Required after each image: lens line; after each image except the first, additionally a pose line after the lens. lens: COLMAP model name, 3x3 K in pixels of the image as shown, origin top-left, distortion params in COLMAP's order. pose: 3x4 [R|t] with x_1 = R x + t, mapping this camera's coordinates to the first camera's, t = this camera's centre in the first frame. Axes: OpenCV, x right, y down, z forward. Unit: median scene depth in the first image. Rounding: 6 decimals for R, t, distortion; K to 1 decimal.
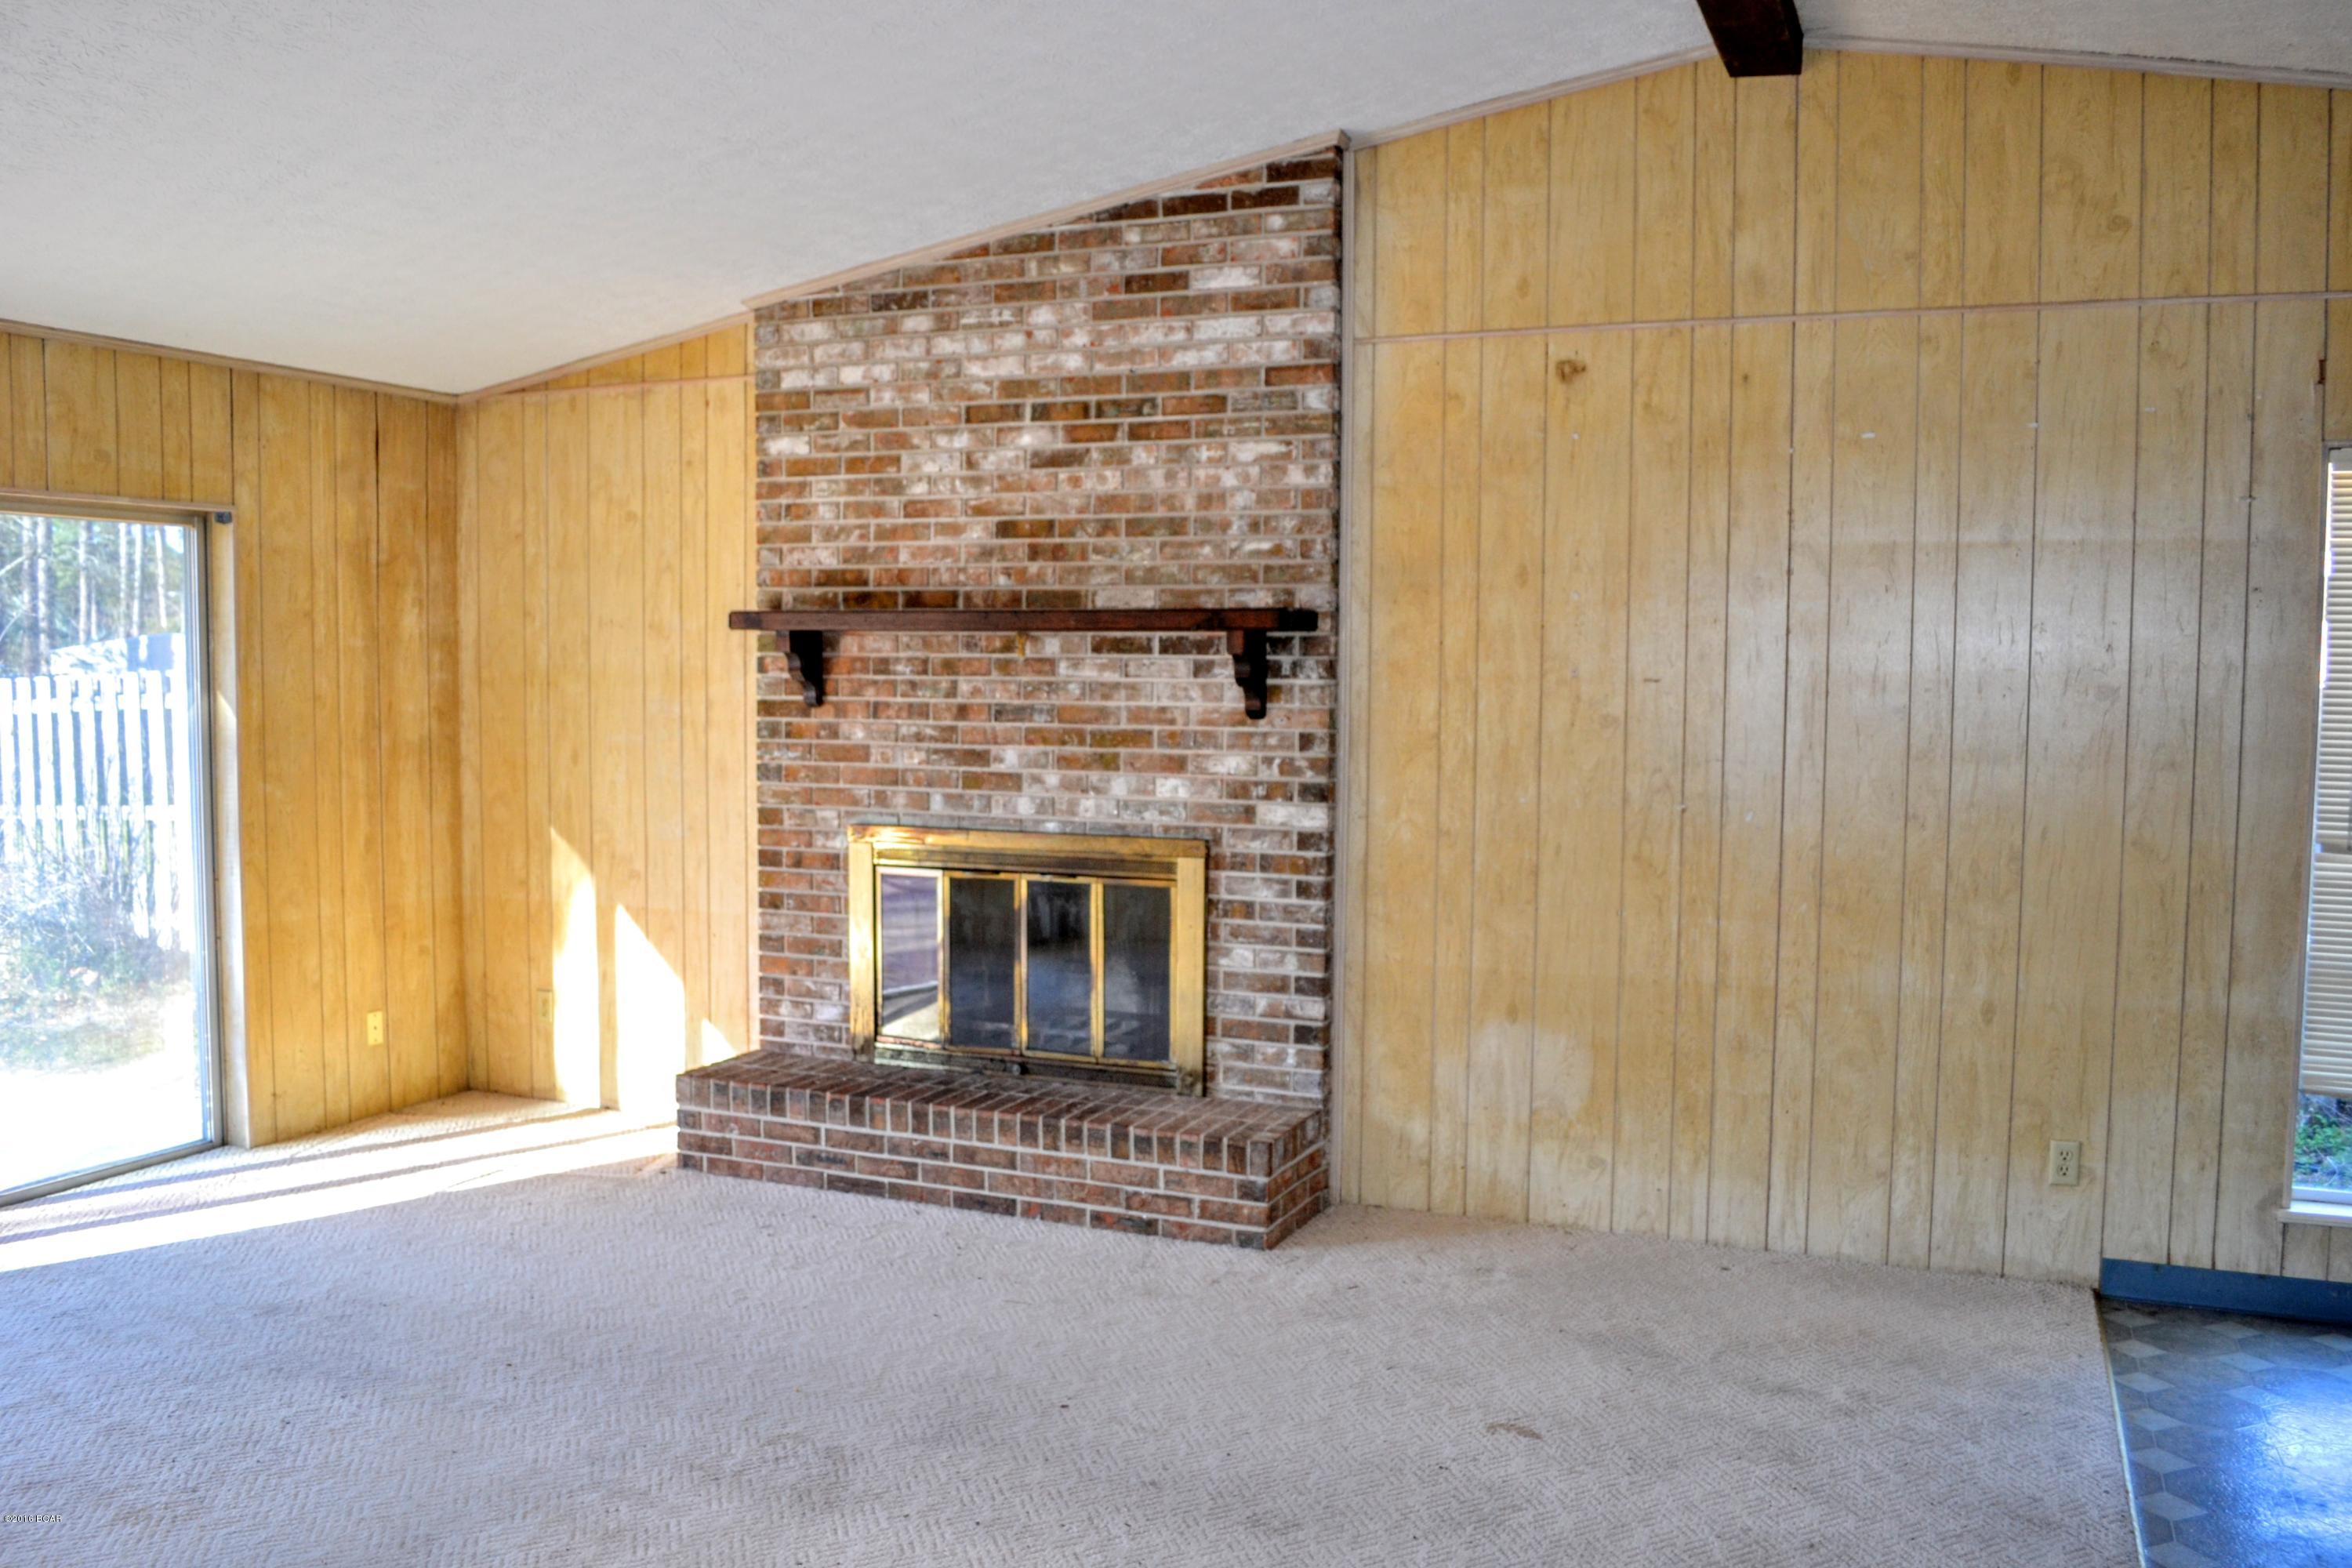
lens RADIAL K [[1897.8, 0, 1187.3], [0, 1897.8, 791.8], [0, 0, 1]] dist [-0.072897, -0.002893]
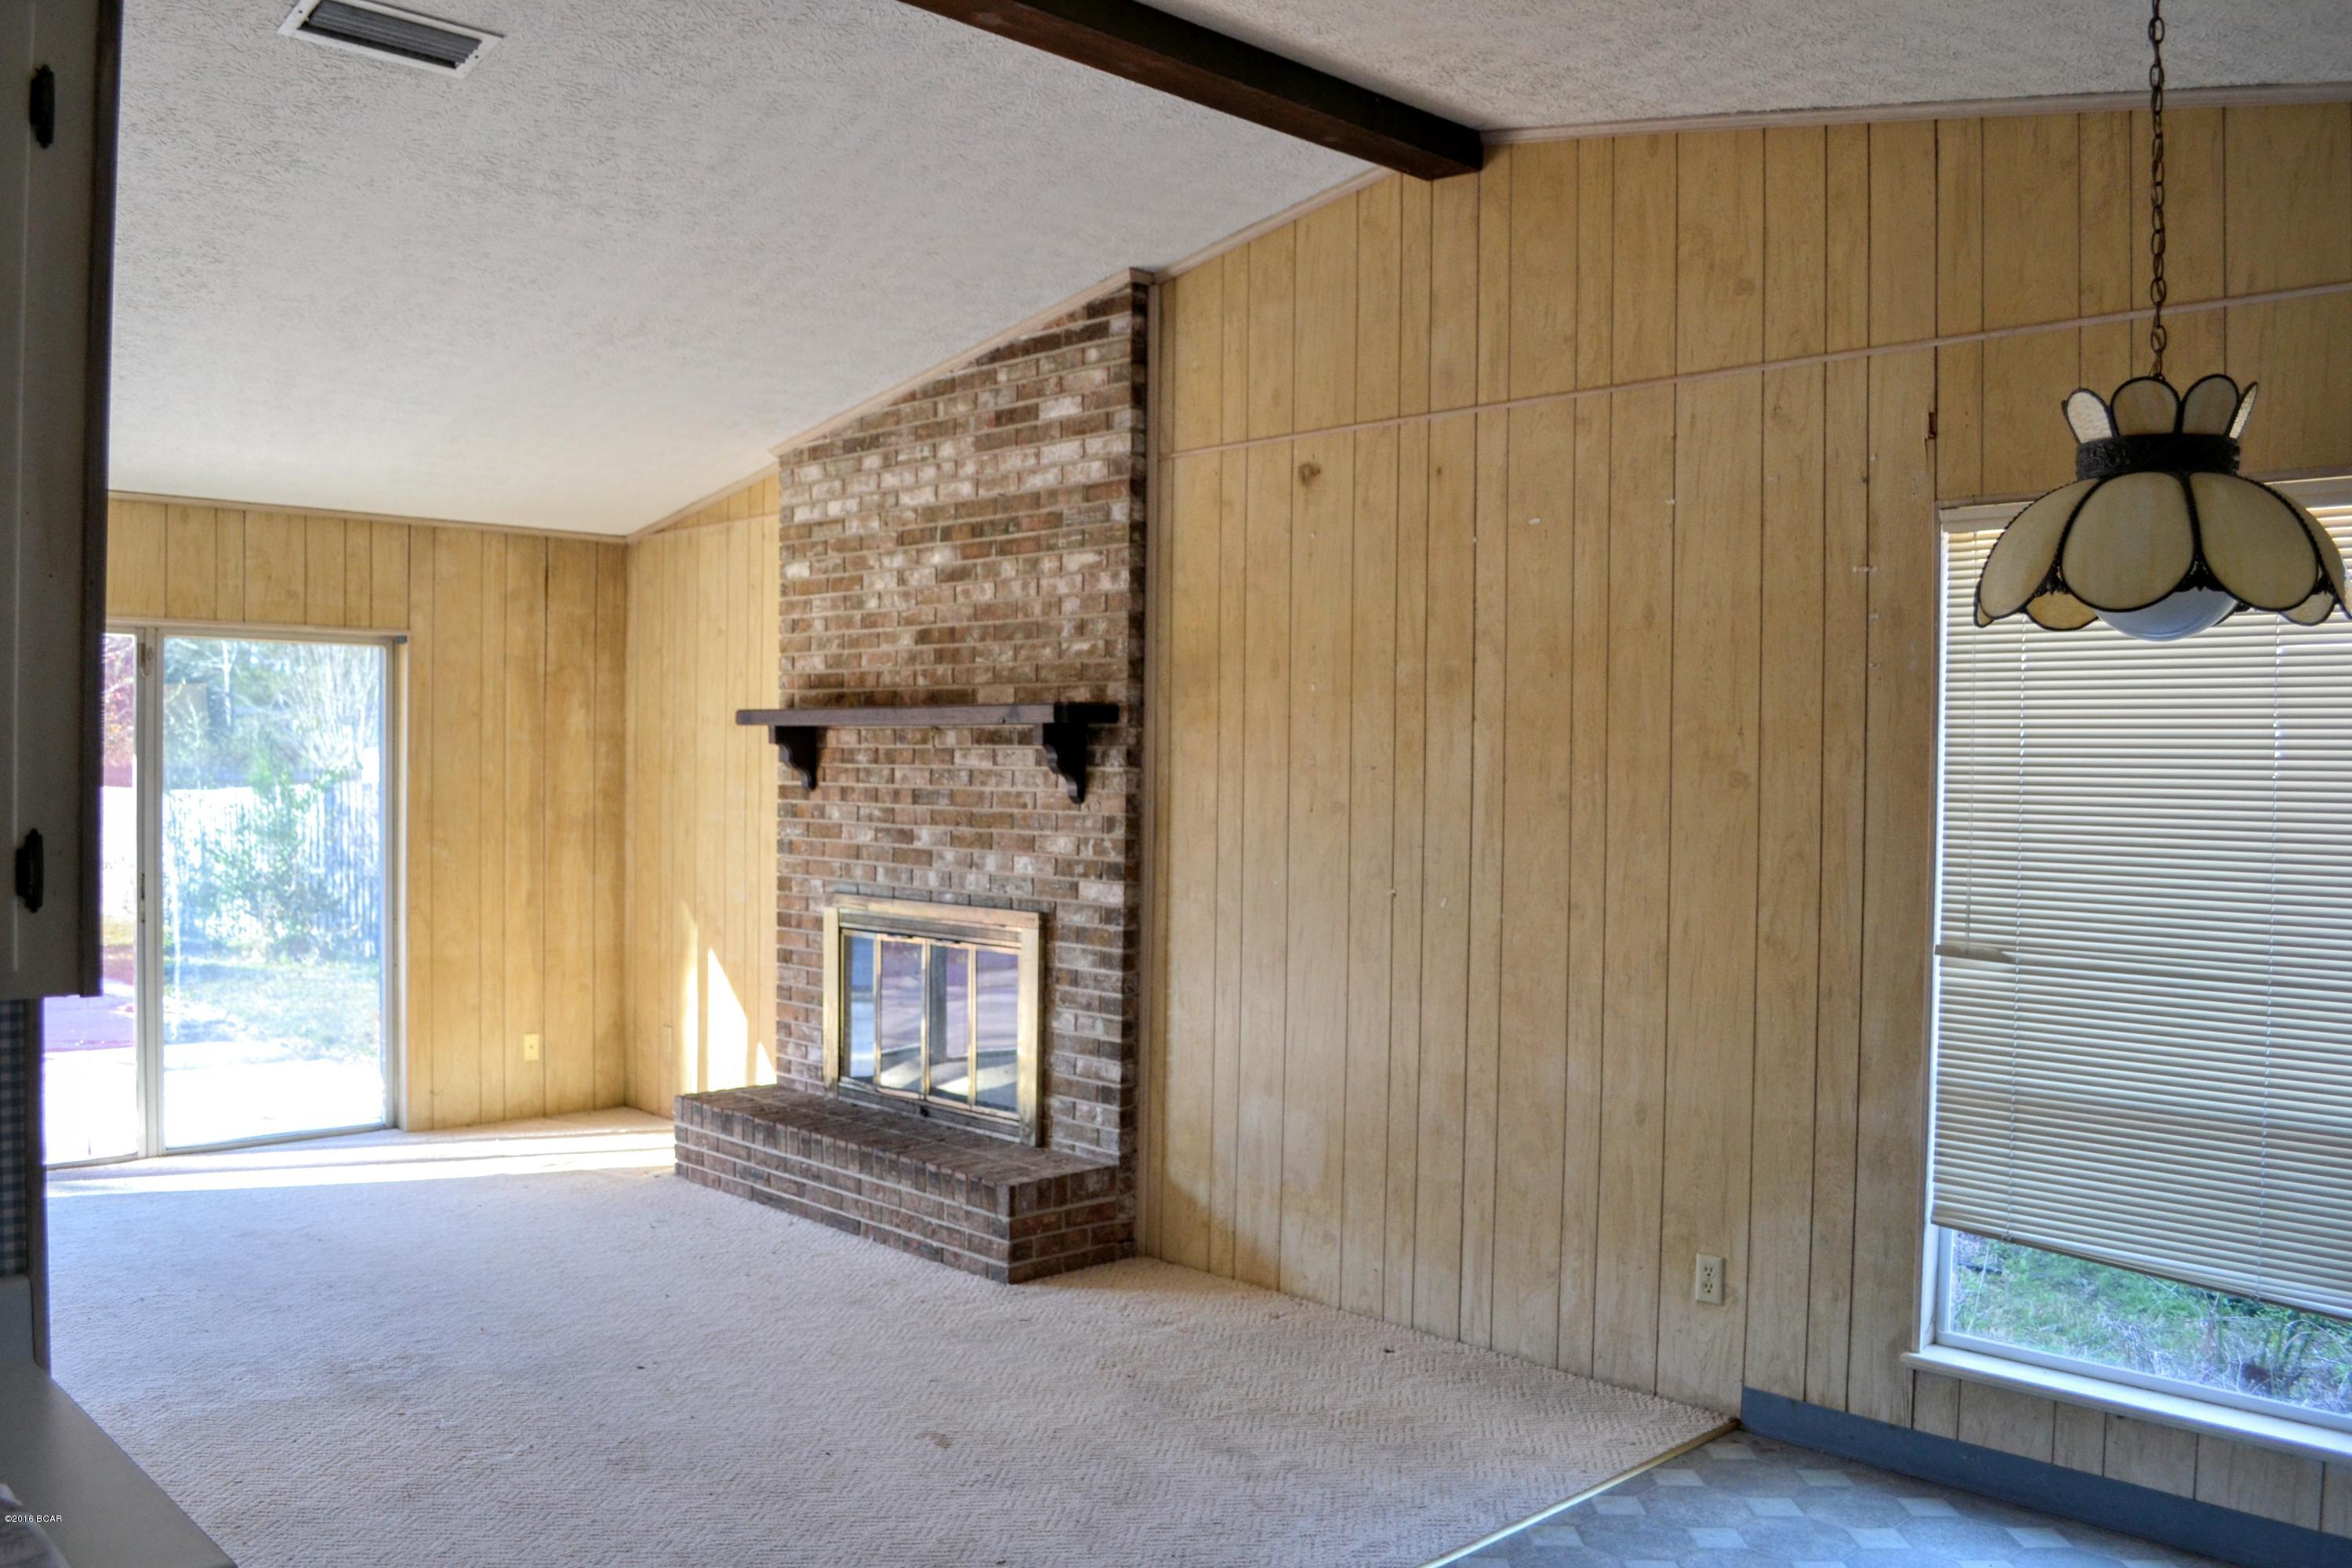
lens RADIAL K [[1897.8, 0, 1187.3], [0, 1897.8, 791.8], [0, 0, 1]] dist [-0.072897, -0.002893]
pose [[0.923358, 0.007808, -0.383861, 0.516804], [-0.028795, 0.998386, -0.048959, 0.006933], [0.382859, 0.056260, 0.922092, 0.010623]]
